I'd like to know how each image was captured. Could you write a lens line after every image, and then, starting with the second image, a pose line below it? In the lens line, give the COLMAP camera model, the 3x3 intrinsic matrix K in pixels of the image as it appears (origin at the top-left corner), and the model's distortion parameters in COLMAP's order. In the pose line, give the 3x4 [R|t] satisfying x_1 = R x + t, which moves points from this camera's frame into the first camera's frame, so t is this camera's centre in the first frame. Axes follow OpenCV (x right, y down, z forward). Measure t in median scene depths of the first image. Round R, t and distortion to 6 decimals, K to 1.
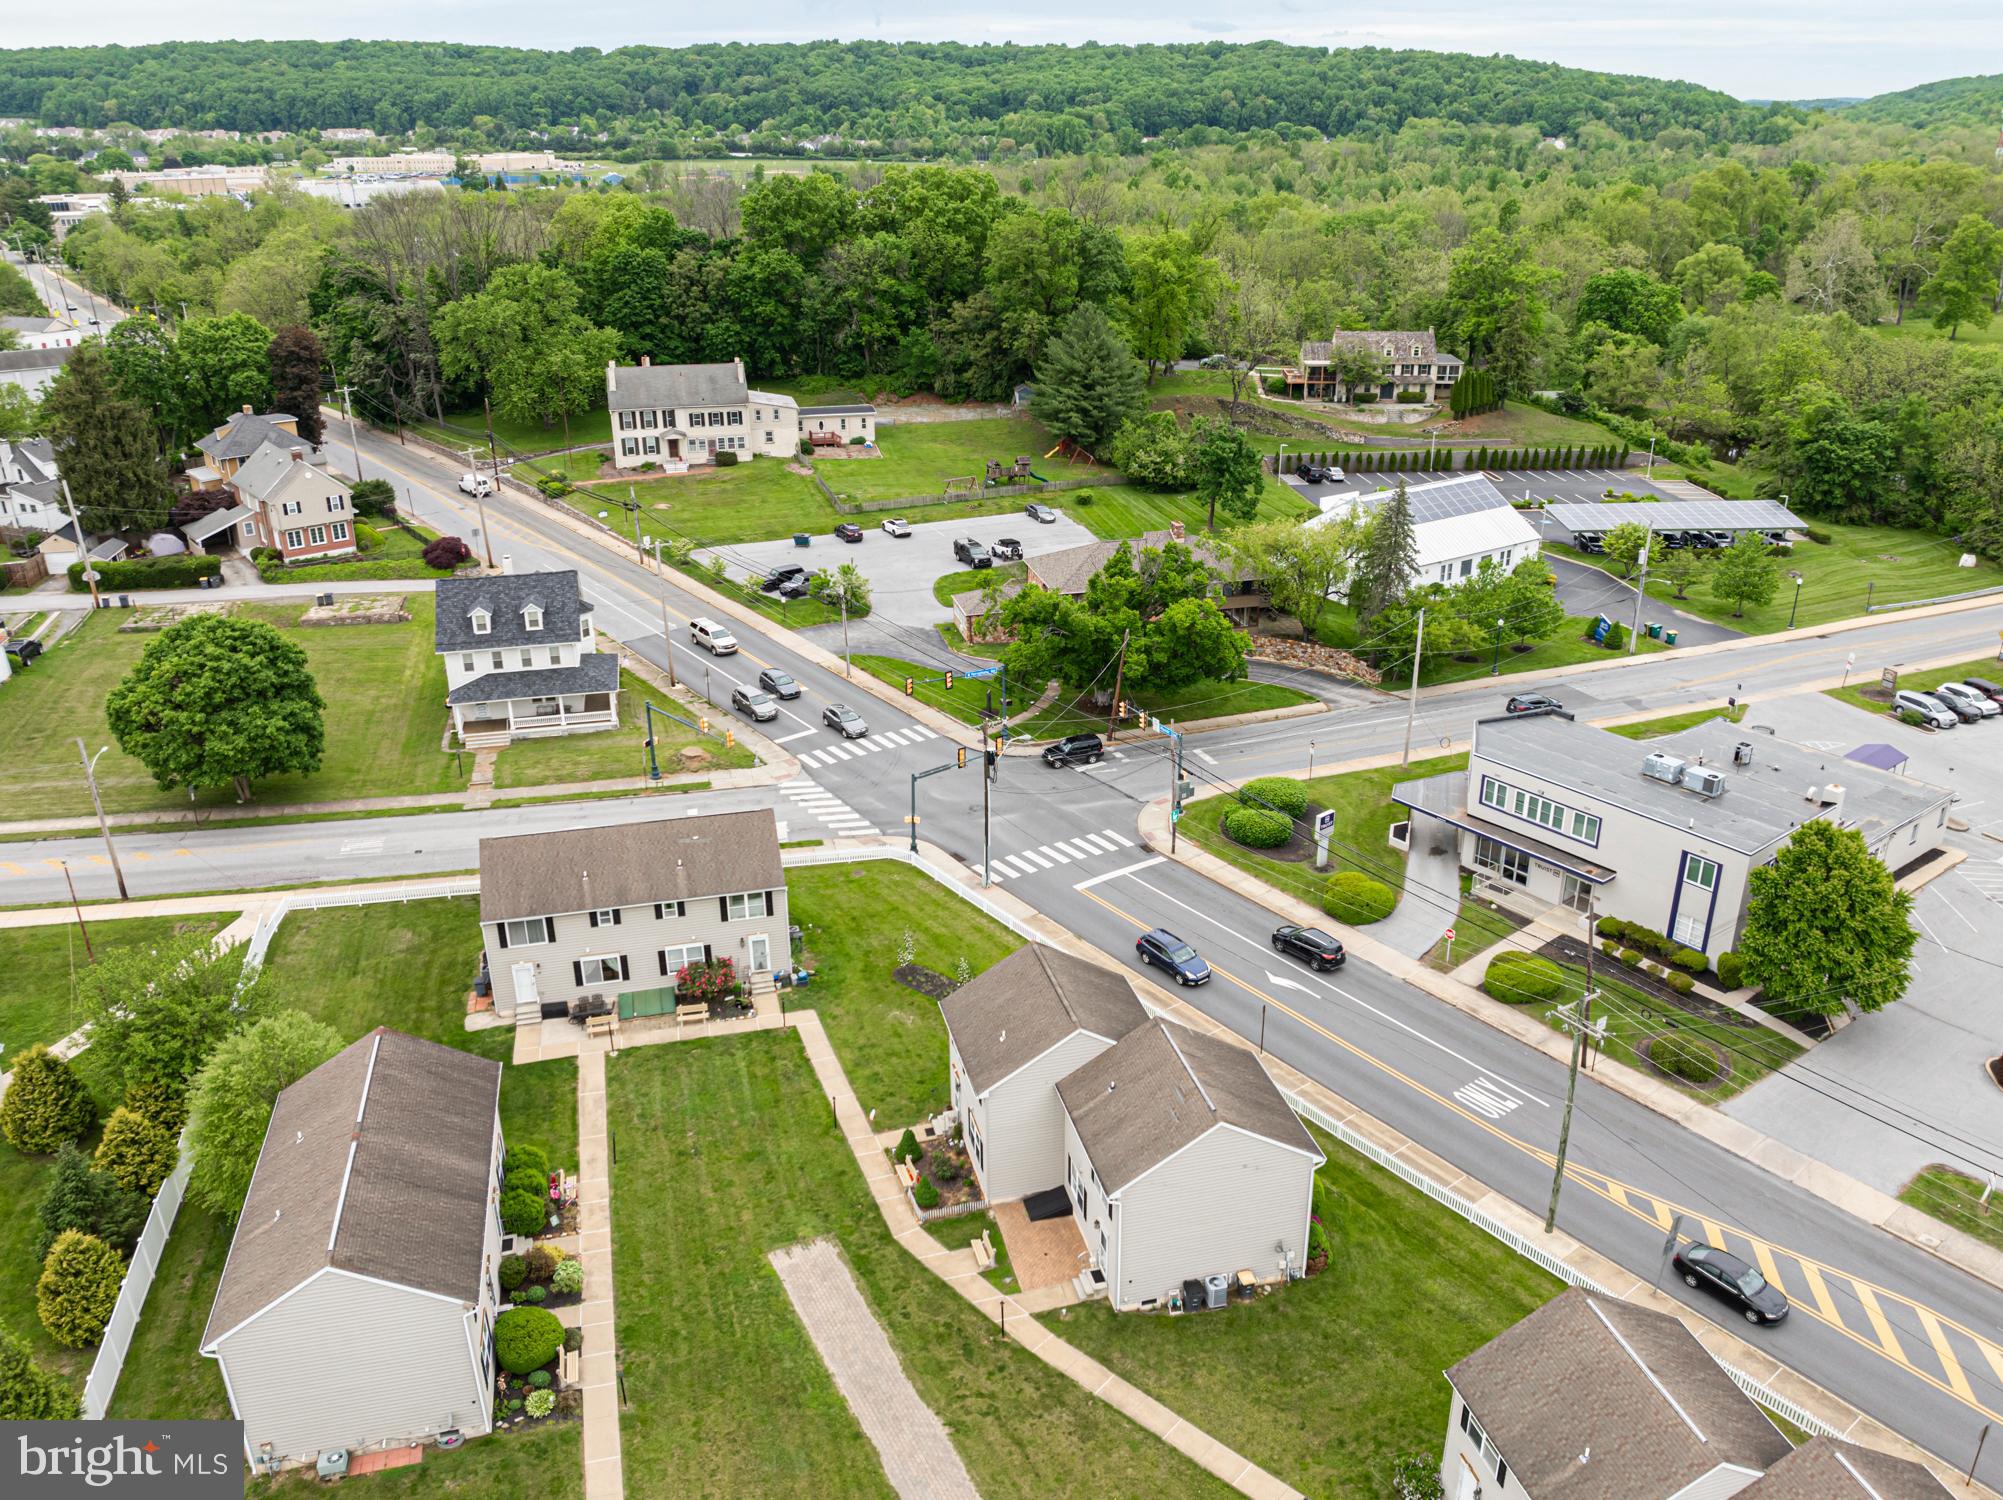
lens RADIAL K [[1437.1, 0, 1125.3], [0, 1437.1, 755.5], [0, 0, 1]] dist [-0.016661, -0.026809]
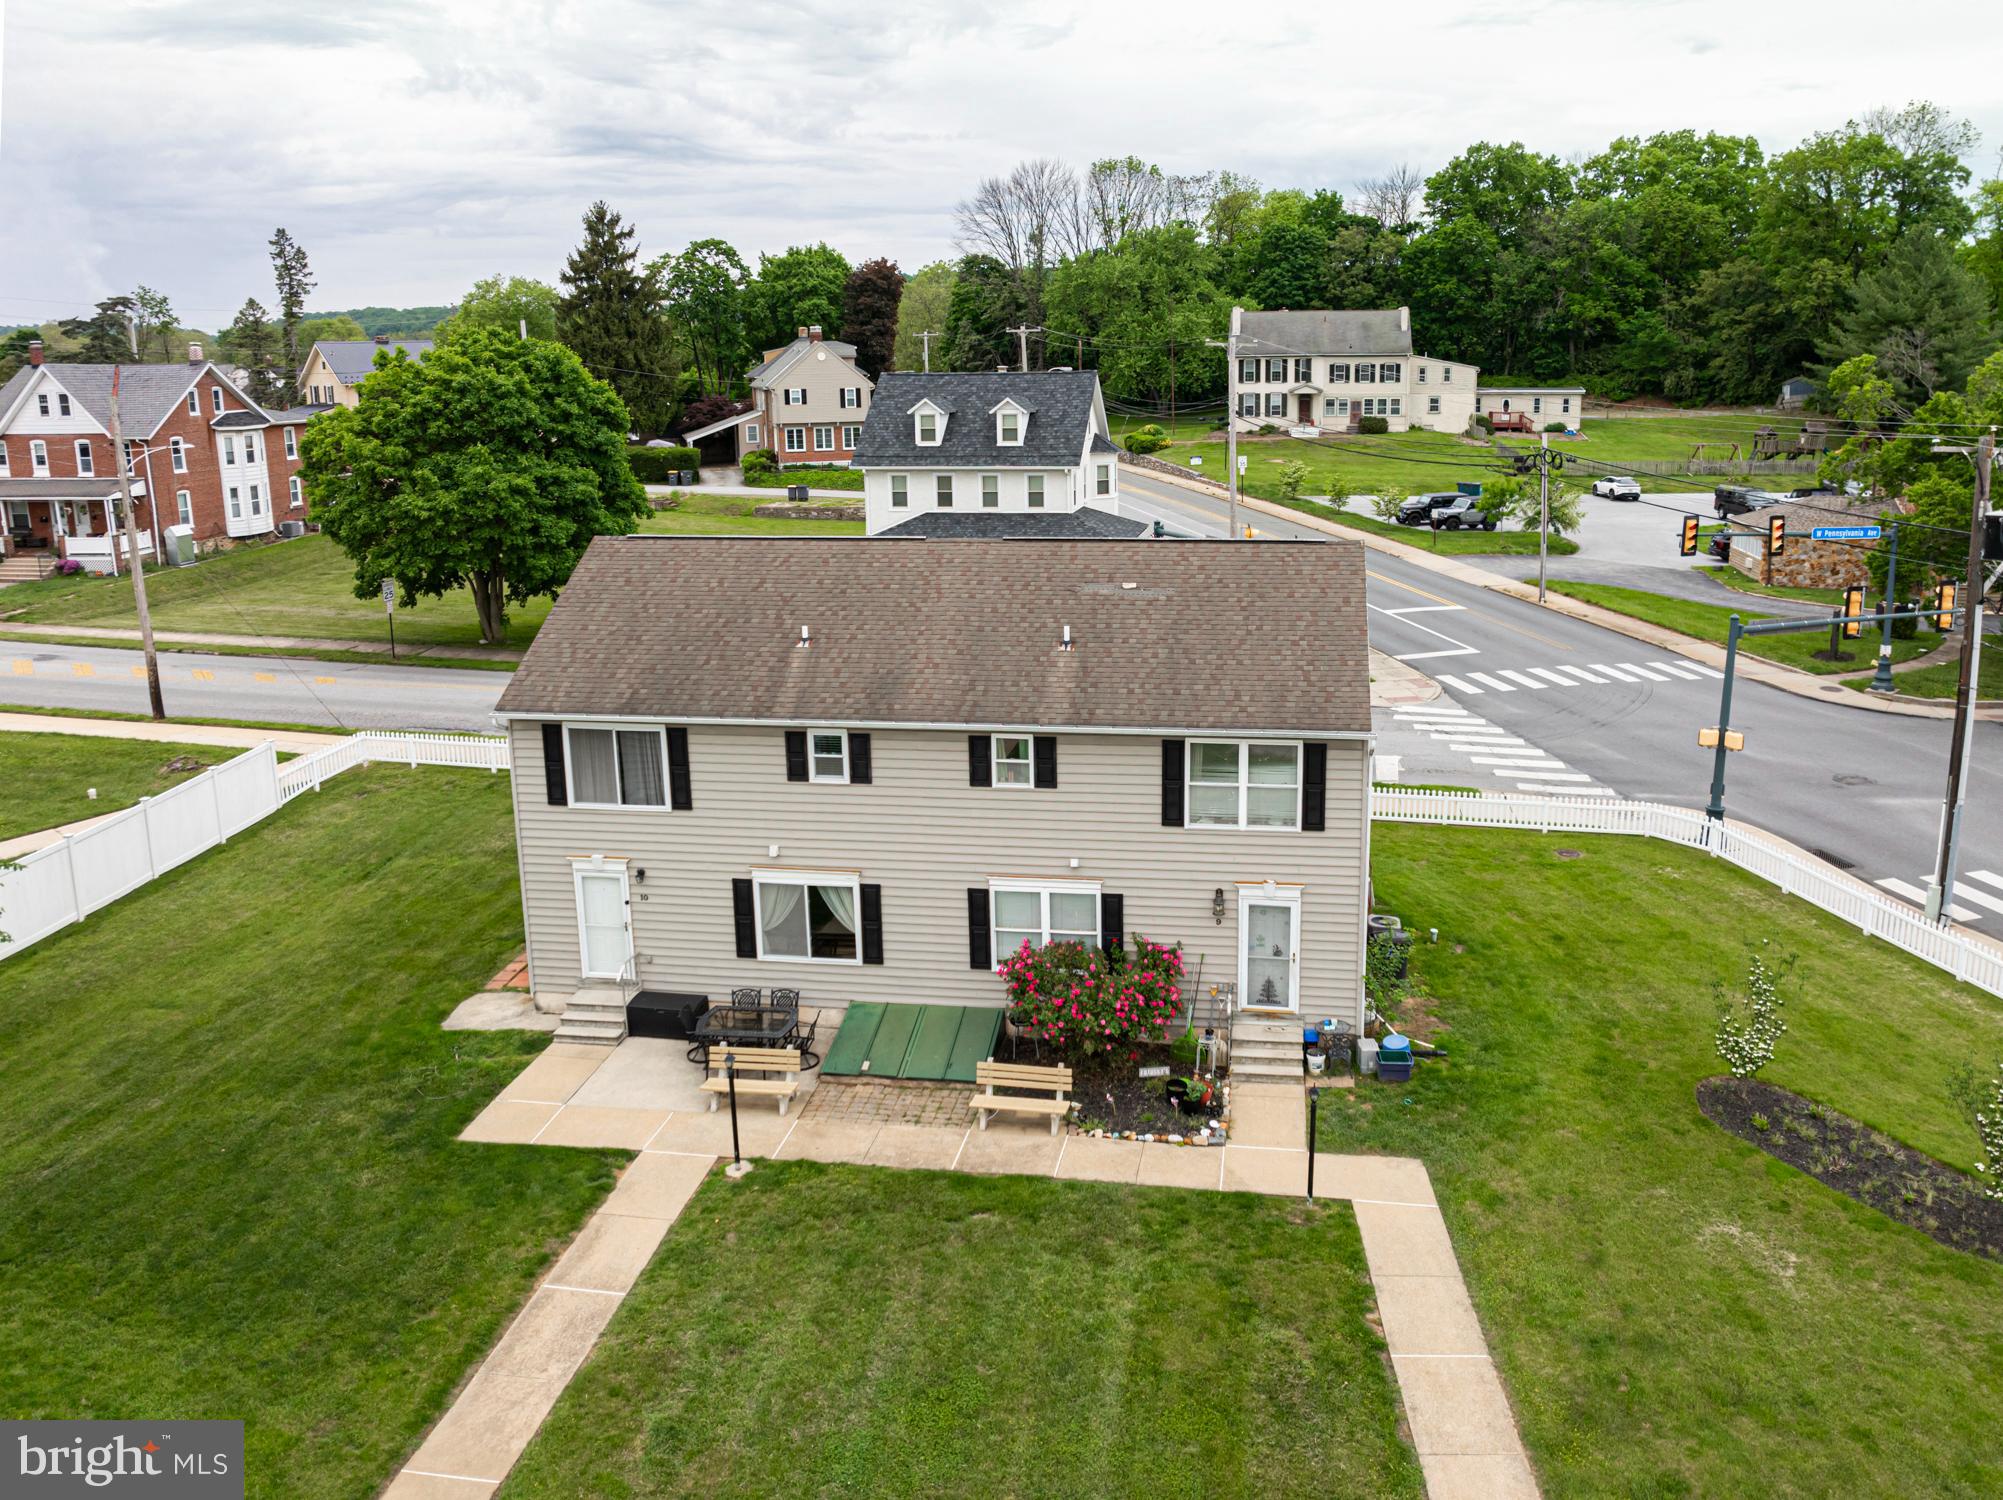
lens RADIAL K [[1437.1, 0, 1125.3], [0, 1437.1, 755.5], [0, 0, 1]] dist [-0.016661, -0.026809]
pose [[0.902340, 0.065851, -0.425966, -0.113572], [-0.129781, 0.983907, -0.122814, 0.103779], [0.411023, 0.166102, 0.896365, 0.521744]]
